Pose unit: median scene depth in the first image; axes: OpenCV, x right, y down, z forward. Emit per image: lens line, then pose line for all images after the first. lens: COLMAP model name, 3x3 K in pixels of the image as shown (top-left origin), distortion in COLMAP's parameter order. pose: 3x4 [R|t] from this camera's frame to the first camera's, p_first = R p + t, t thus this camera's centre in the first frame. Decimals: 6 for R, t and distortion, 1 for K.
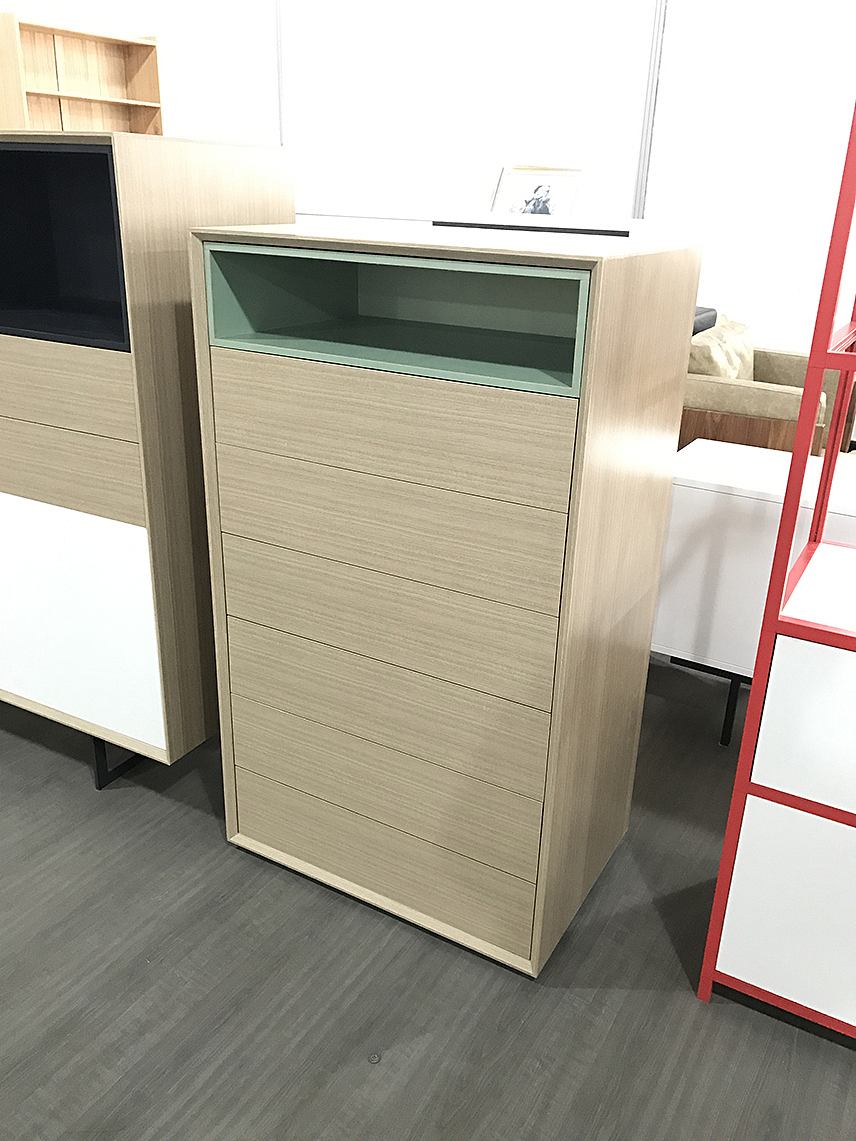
lens RADIAL K [[949.0, 0, 427.4], [0, 949.0, 568.2], [0, 0, 1]] dist [0.008264, 0.007694]
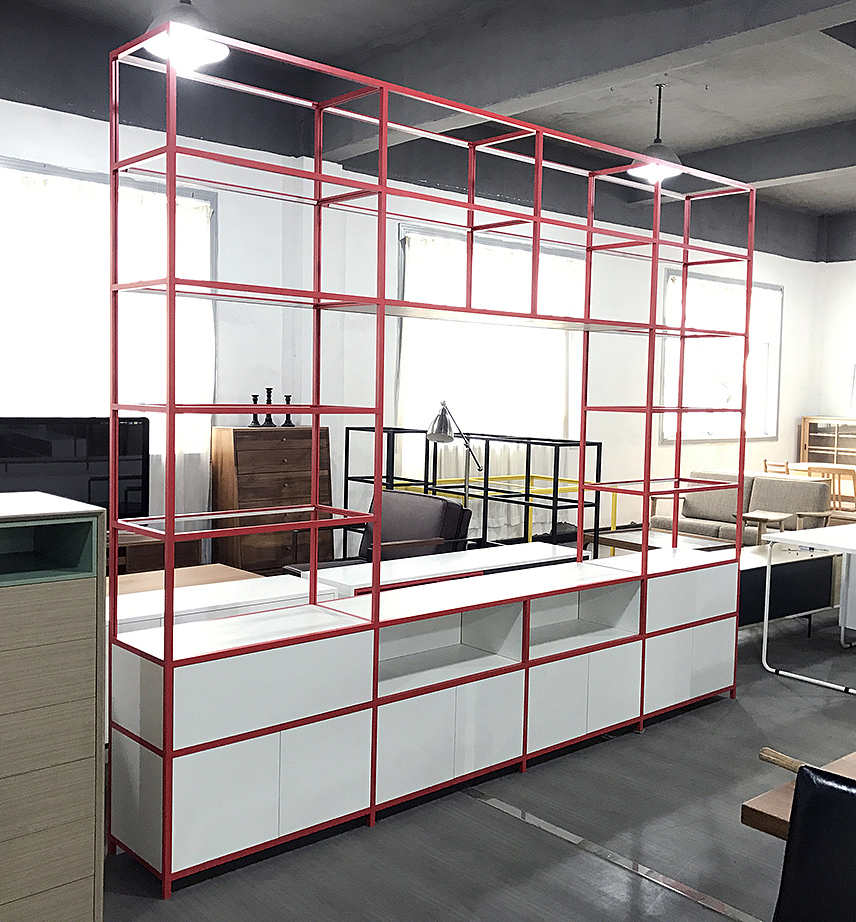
lens RADIAL K [[1007.1, 0, 428.3], [0, 1007.1, 460.3], [0, 0, 1]] dist [0.005547, 0.000000]
pose [[0.320843, -0.084030, 0.943397, -1.294266], [0.339825, 0.939949, -0.031849, -0.085800], [-0.884070, 0.330809, 0.330132, -0.320492]]
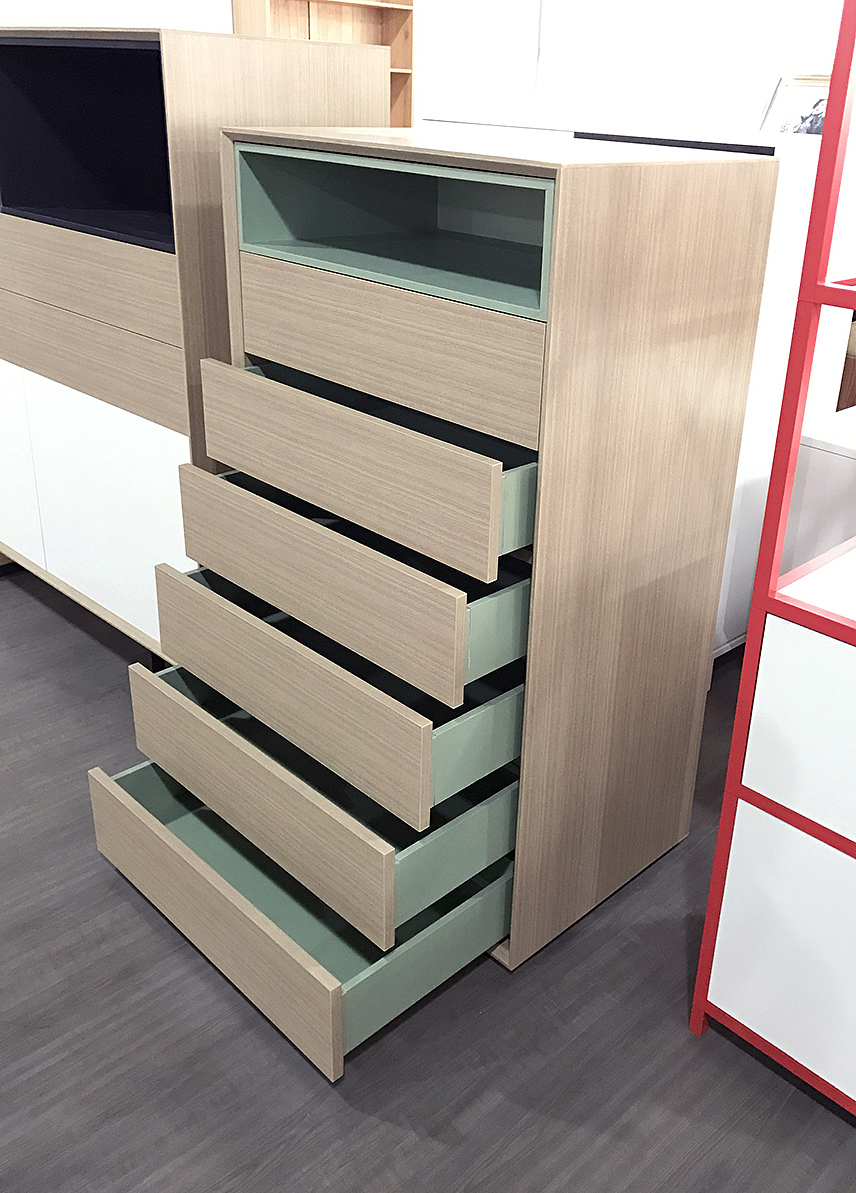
lens RADIAL K [[1073.0, 0, 475.8], [0, 1073.0, 531.1], [0, 0, 1]] dist [0.013538, -0.010046]
pose [[0.968415, 0.106138, -0.225624, 0.280103], [-0.106445, 0.994260, 0.010839, 0.011469], [0.225479, 0.013520, 0.974154, -0.003014]]
